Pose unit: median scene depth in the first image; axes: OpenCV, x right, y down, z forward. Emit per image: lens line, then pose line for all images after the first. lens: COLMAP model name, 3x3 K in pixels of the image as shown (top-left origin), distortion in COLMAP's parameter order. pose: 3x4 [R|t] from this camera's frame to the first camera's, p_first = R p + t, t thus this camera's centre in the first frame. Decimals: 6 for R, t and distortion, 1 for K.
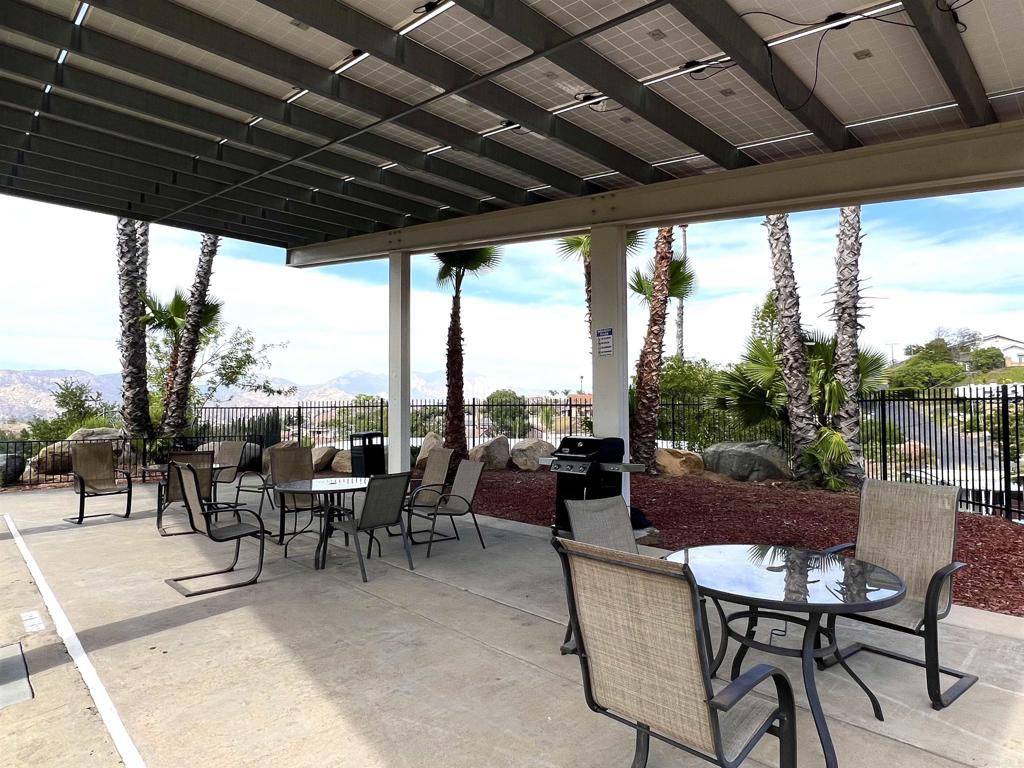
lens RADIAL K [[583.1, 0, 503.7], [0, 583.1, 375.5], [0, 0, 1]] dist [-0.004632, -0.001957]
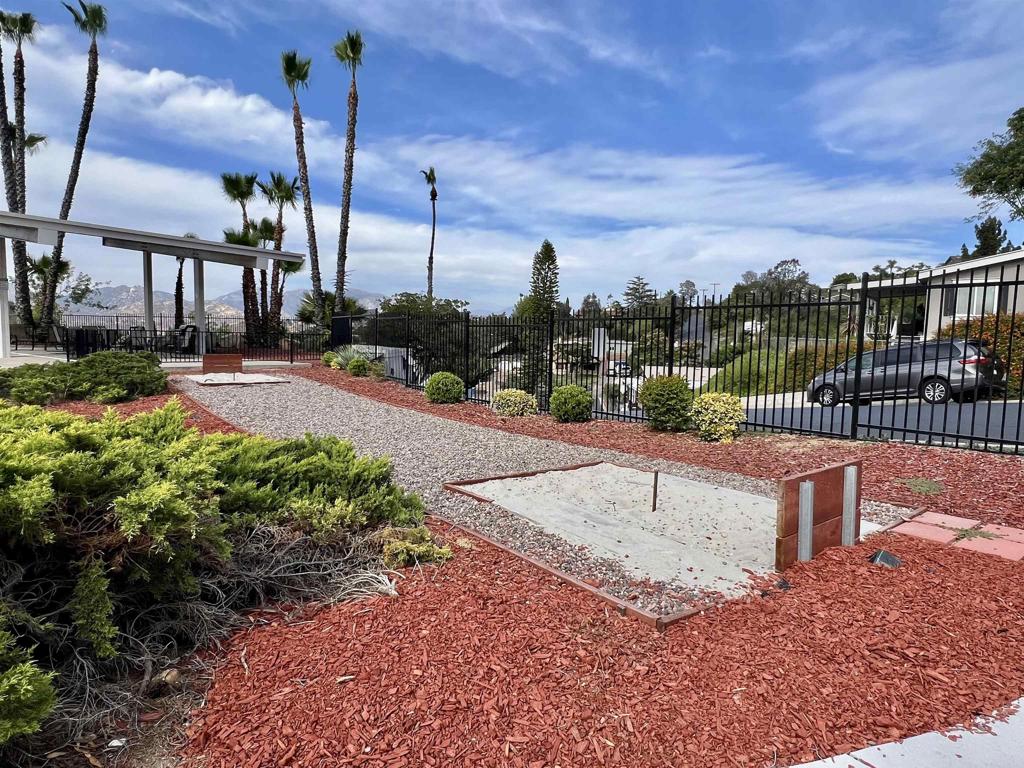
lens RADIAL K [[583.1, 0, 503.8], [0, 583.1, 374.3], [0, 0, 1]] dist [-0.004632, -0.001957]
pose [[0.987772, 0.017753, 0.154889, 0.665948], [-0.037128, 0.991699, 0.123108, -0.042762], [-0.151417, -0.127353, 0.980232, -1.191007]]
